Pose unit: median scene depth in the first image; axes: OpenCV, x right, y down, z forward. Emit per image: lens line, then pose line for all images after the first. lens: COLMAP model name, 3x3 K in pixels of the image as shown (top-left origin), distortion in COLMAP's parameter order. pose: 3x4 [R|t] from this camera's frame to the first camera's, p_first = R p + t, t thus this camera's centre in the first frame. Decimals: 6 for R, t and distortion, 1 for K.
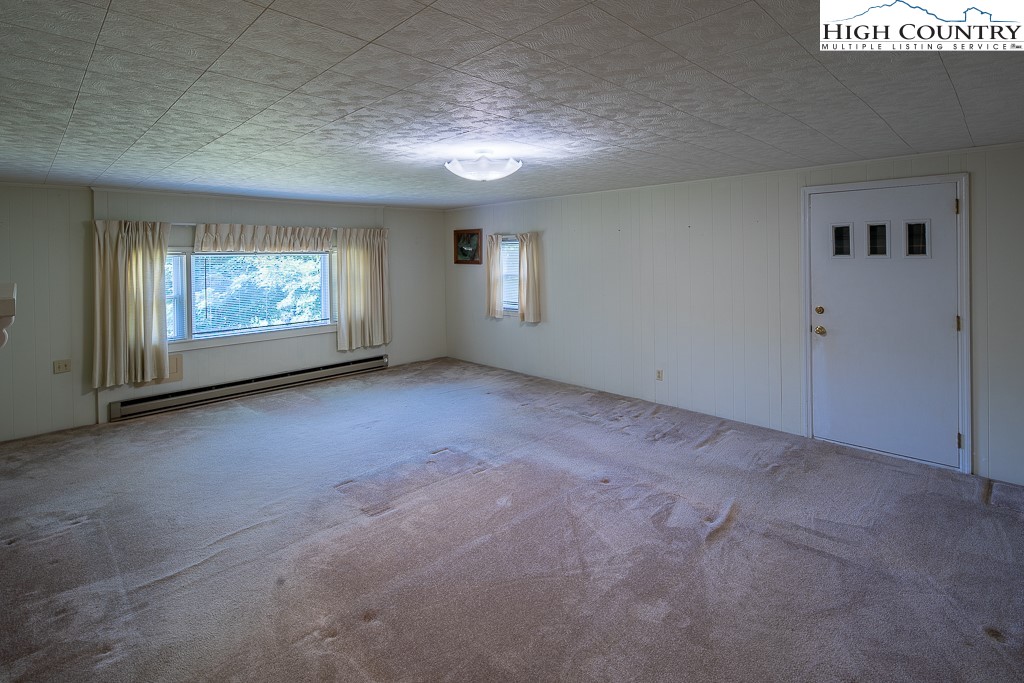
lens RADIAL K [[497.6, 0, 507.4], [0, 497.6, 256.9], [0, 0, 1]] dist [0.000377, -0.001637]
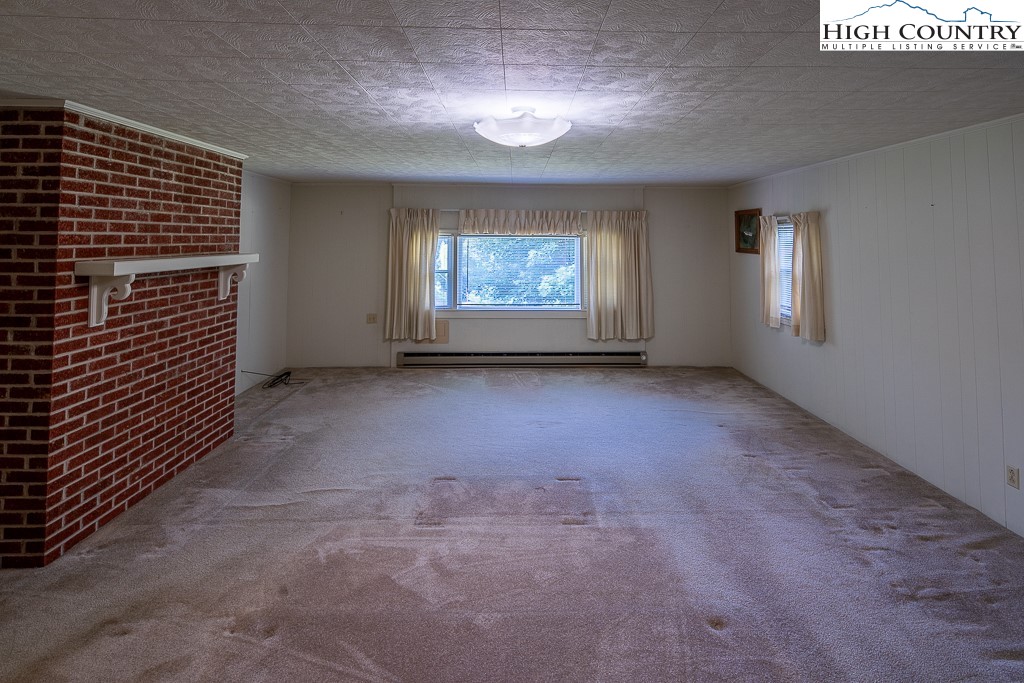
lens RADIAL K [[501.8, 0, 515.7], [0, 501.8, 225.6], [0, 0, 1]] dist [0.000536, -0.001550]
pose [[0.736815, 0.000727, -0.676094, 0.247211], [-0.021472, 0.999520, -0.022326, -0.005376], [0.675753, 0.030967, 0.736477, 0.219558]]
